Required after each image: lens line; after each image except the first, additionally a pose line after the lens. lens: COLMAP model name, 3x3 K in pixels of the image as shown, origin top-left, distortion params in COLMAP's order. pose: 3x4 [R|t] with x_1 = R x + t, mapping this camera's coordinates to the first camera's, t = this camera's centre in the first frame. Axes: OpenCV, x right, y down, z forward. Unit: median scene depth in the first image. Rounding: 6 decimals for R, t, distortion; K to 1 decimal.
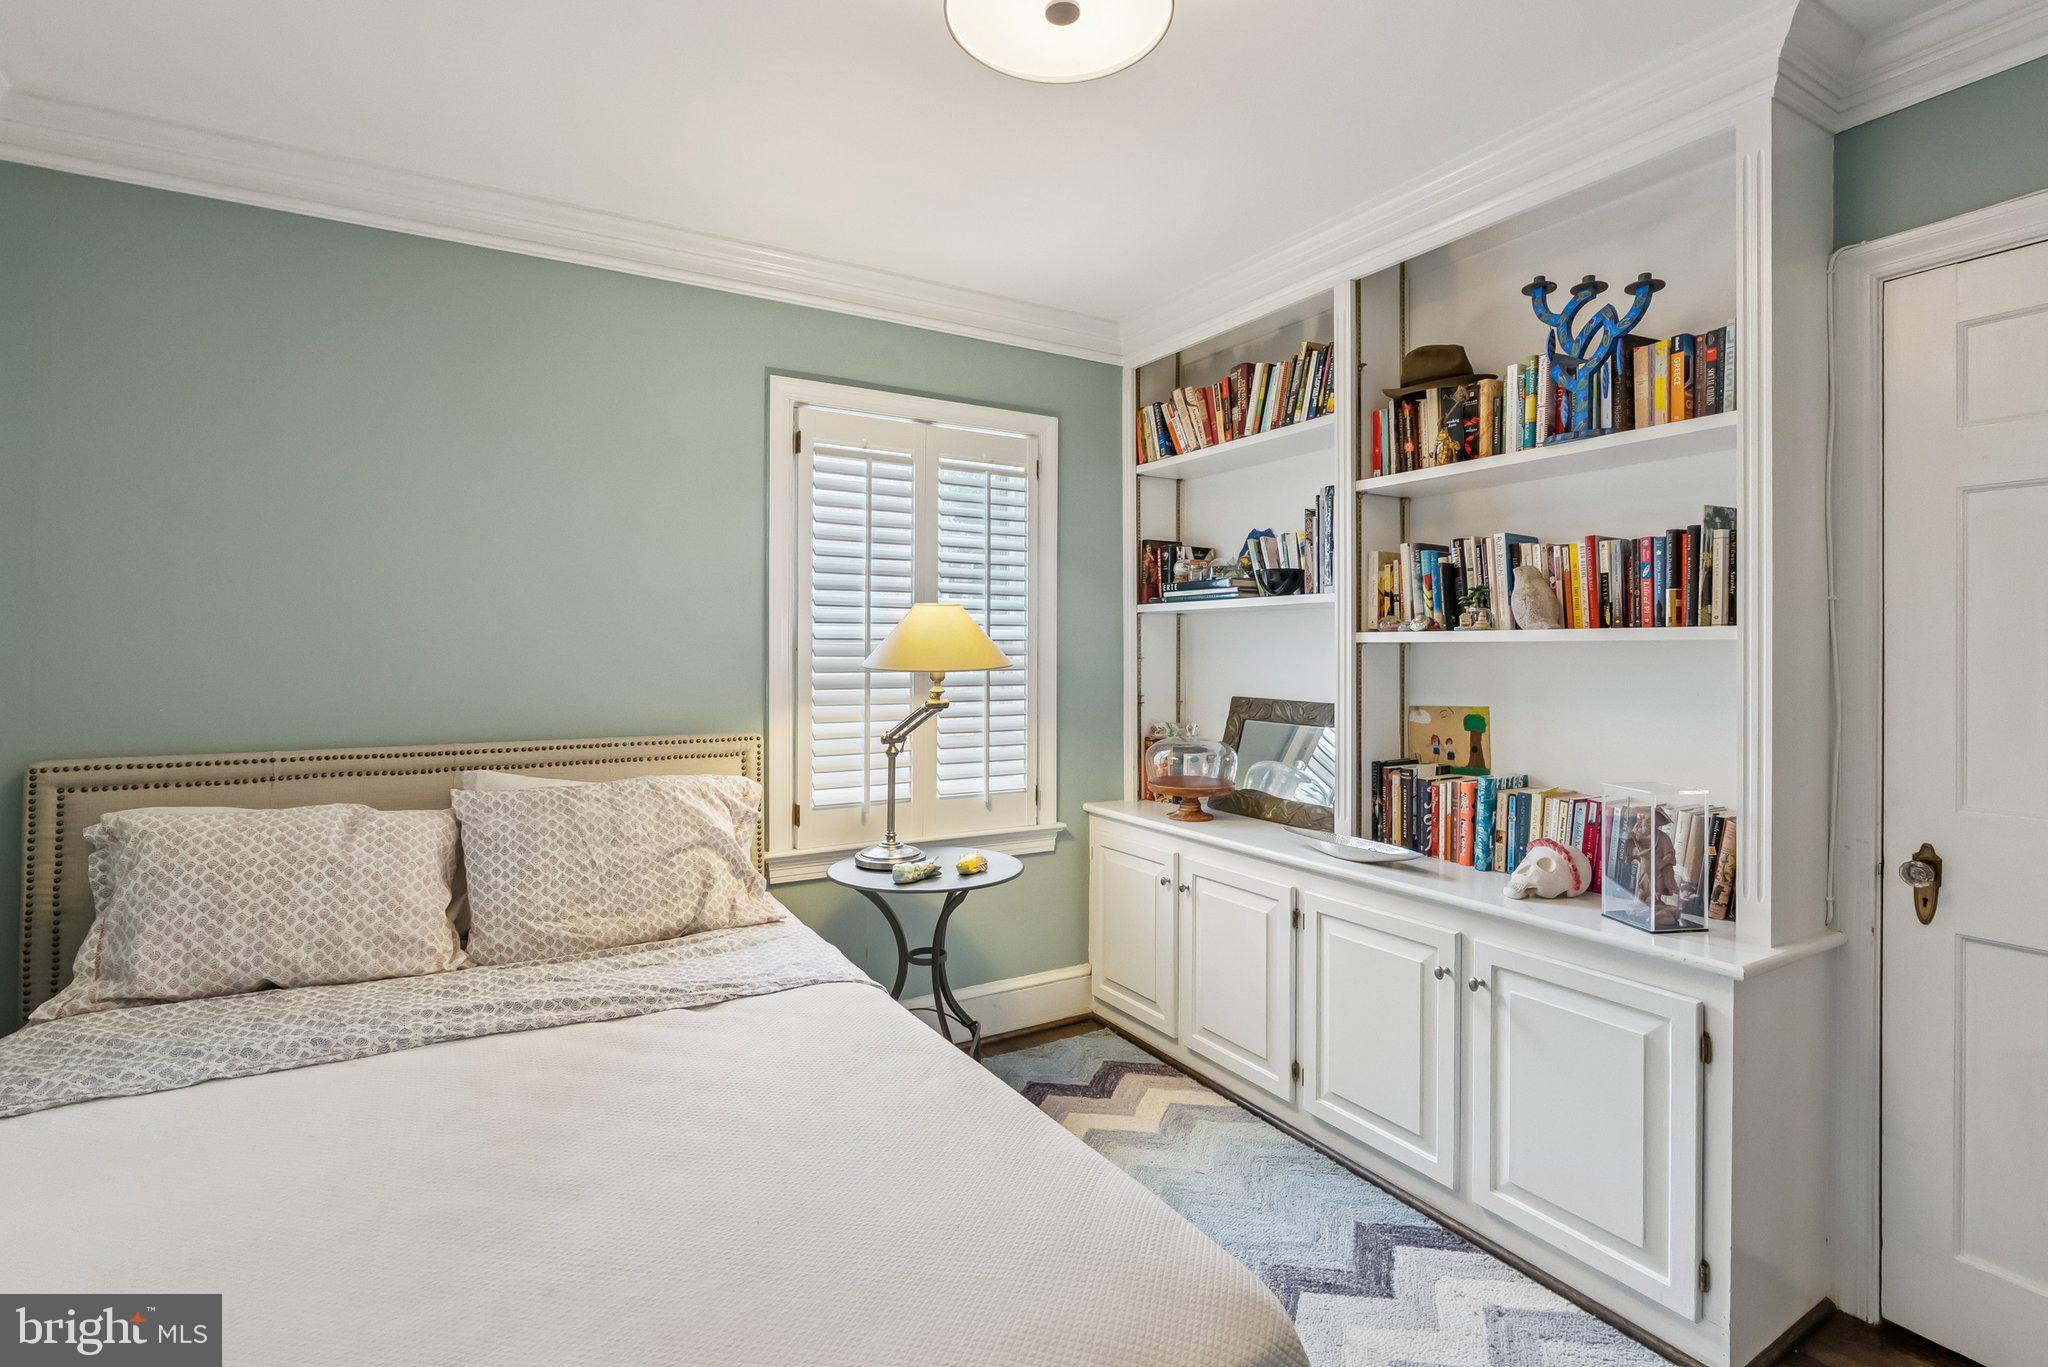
lens RADIAL K [[948.2, 0, 1041.8], [0, 948.2, 644.4], [0, 0, 1]] dist [-0.007443, 0.000411]
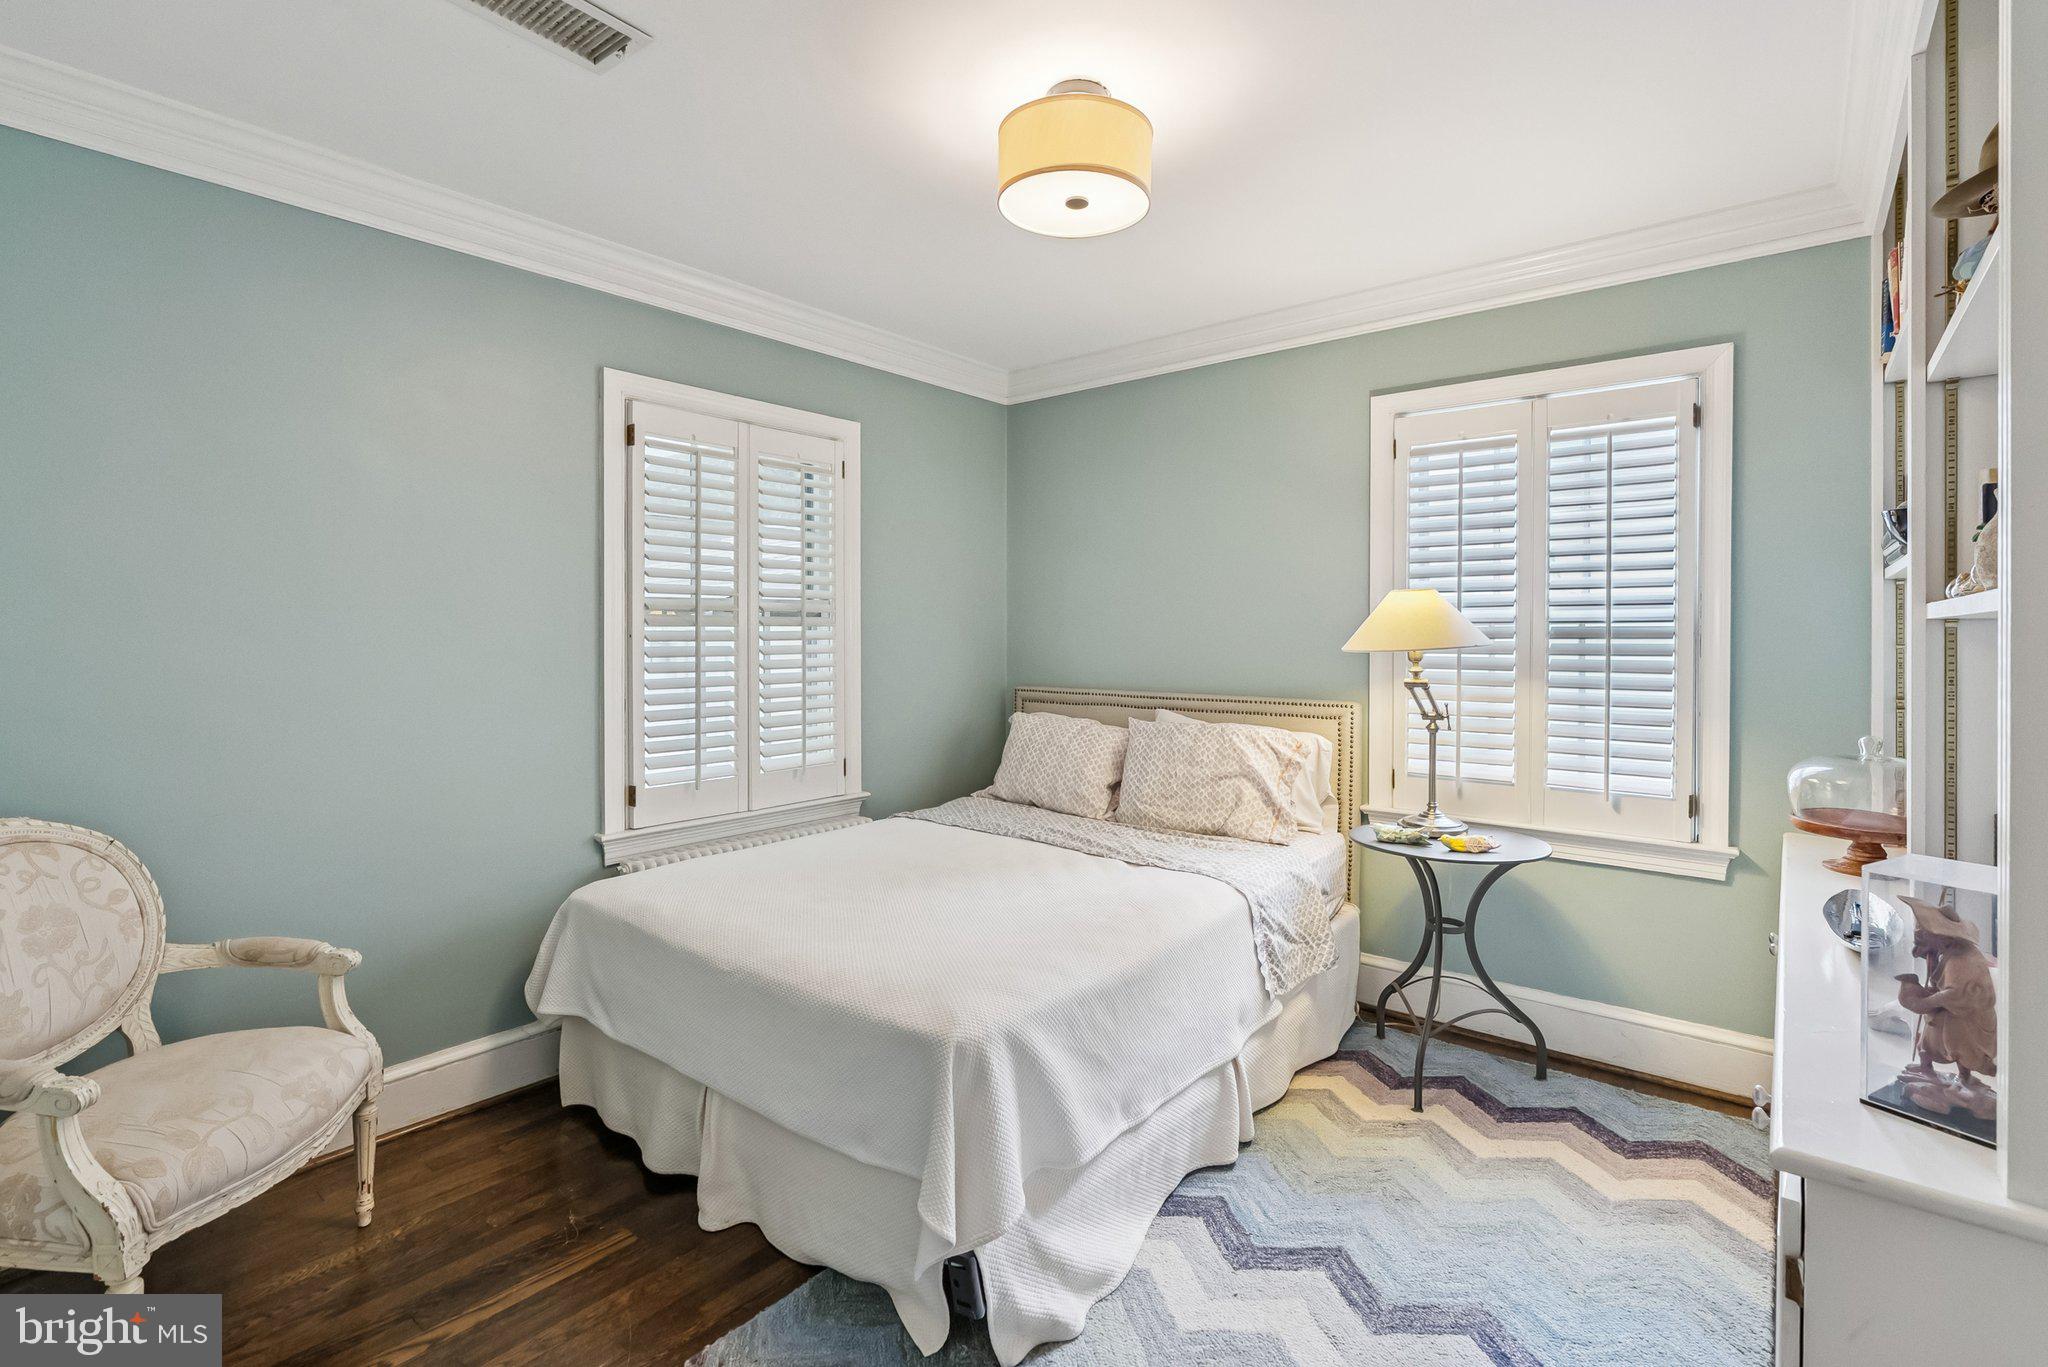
lens RADIAL K [[948.2, 0, 1029.4], [0, 948.2, 631.3], [0, 0, 1]] dist [-0.007443, 0.000411]
pose [[0.351917, -0.004980, -0.936018, 0.752156], [0.003485, 0.999986, -0.004011, 0.007995], [0.936025, -0.001850, 0.351930, 0.221764]]
